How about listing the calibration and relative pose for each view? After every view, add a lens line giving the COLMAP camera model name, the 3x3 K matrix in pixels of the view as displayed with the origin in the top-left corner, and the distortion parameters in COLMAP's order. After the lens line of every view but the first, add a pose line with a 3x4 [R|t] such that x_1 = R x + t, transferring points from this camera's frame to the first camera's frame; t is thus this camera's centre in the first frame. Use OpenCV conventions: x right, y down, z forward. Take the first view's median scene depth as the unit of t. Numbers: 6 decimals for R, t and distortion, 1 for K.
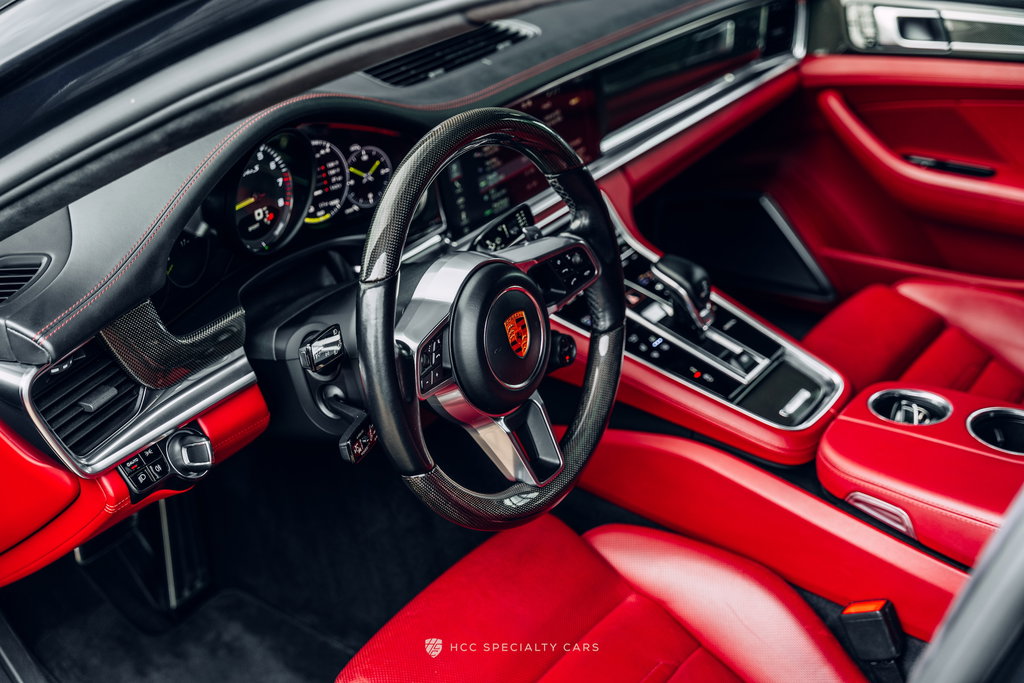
lens RADIAL K [[1426.9, 0, 512.0], [0, 1426.9, 341.5], [0, 0, 1]] dist [0.027799, 0.024300]
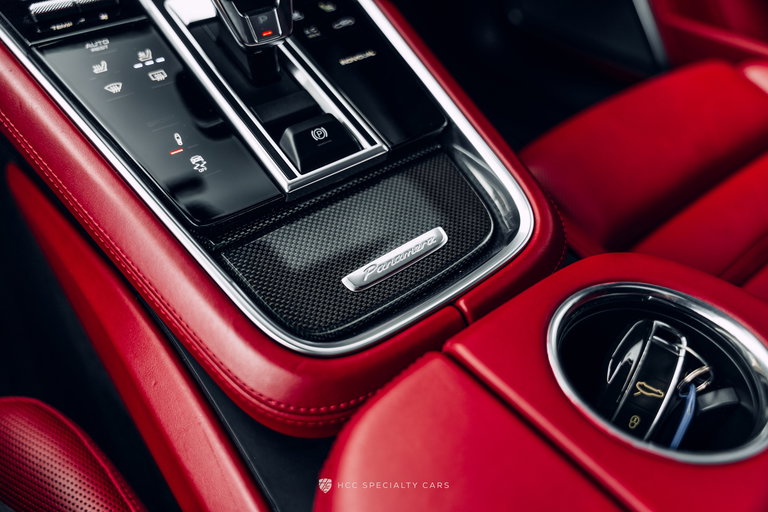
lens RADIAL K [[612.0, 0, 384.0], [0, 612.0, 256.0], [0, 0, 1]] dist [-0.000380, 0.001112]
pose [[0.952890, 0.226083, -0.202205, 0.227934], [-0.161791, 0.942747, 0.291636, -0.009658], [0.256562, -0.245182, 0.934913, 0.813979]]
